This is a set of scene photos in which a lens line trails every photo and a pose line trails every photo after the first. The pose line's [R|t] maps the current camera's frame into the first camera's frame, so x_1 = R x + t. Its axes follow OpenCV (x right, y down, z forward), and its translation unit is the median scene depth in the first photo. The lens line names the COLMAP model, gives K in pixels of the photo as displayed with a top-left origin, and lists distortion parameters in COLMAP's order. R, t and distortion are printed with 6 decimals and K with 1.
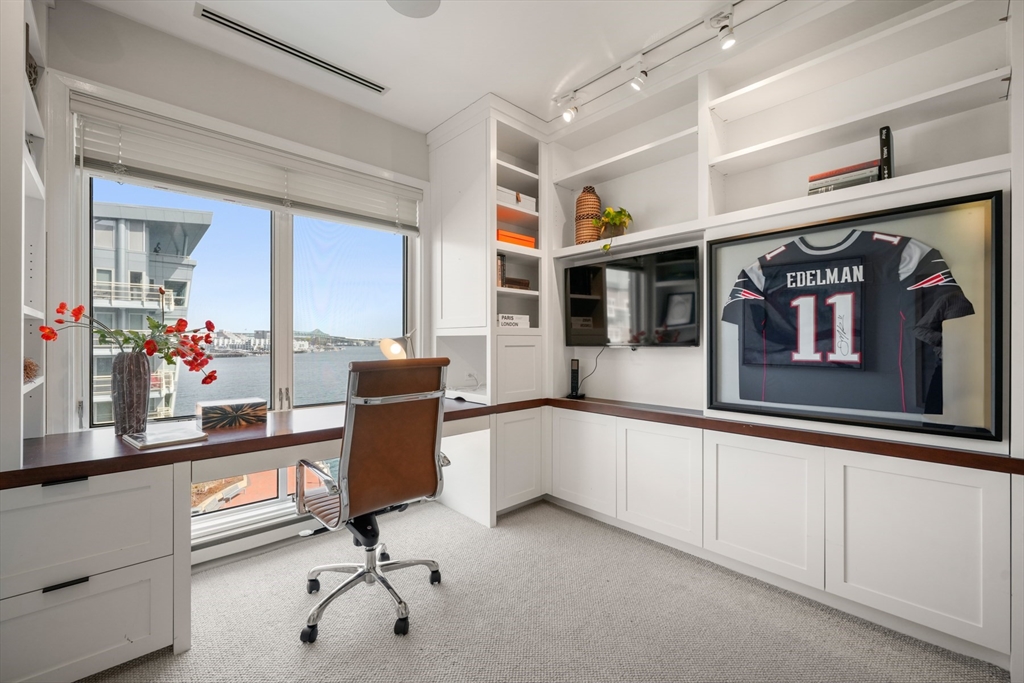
lens RADIAL K [[433.3, 0, 507.9], [0, 433.3, 345.7], [0, 0, 1]] dist [0.001072, 0.001208]
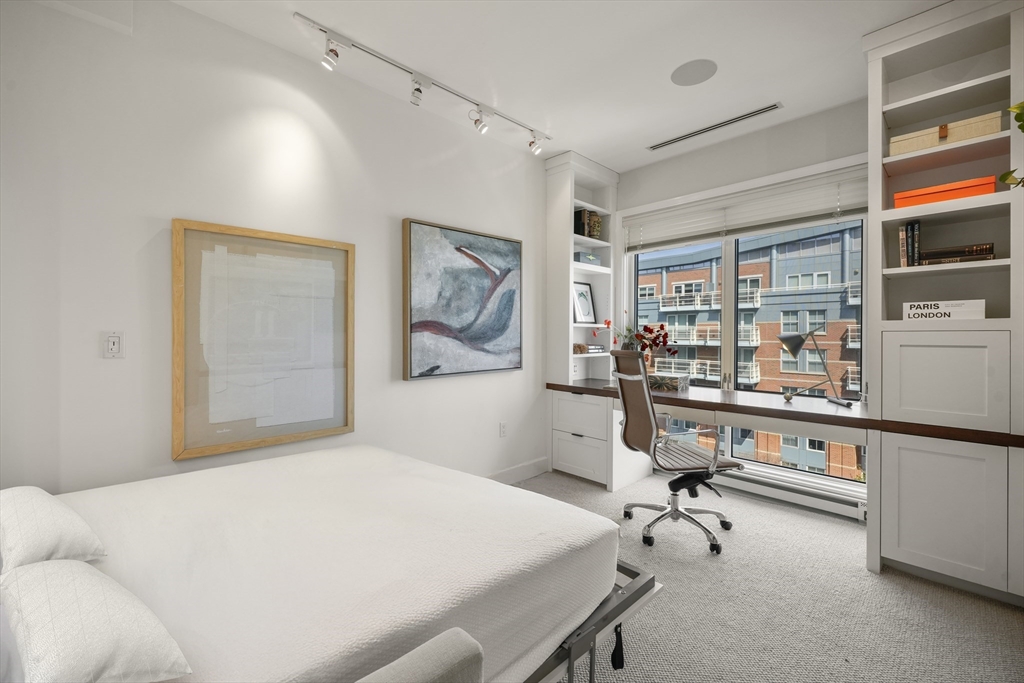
lens RADIAL K [[433.3, 0, 507.7], [0, 433.3, 335.5], [0, 0, 1]] dist [0.001072, 0.001208]
pose [[0.011594, 0.002214, -0.999930, 0.678591], [-0.011167, 0.999935, 0.002085, -0.008996], [0.999870, 0.011143, 0.011618, 0.278589]]
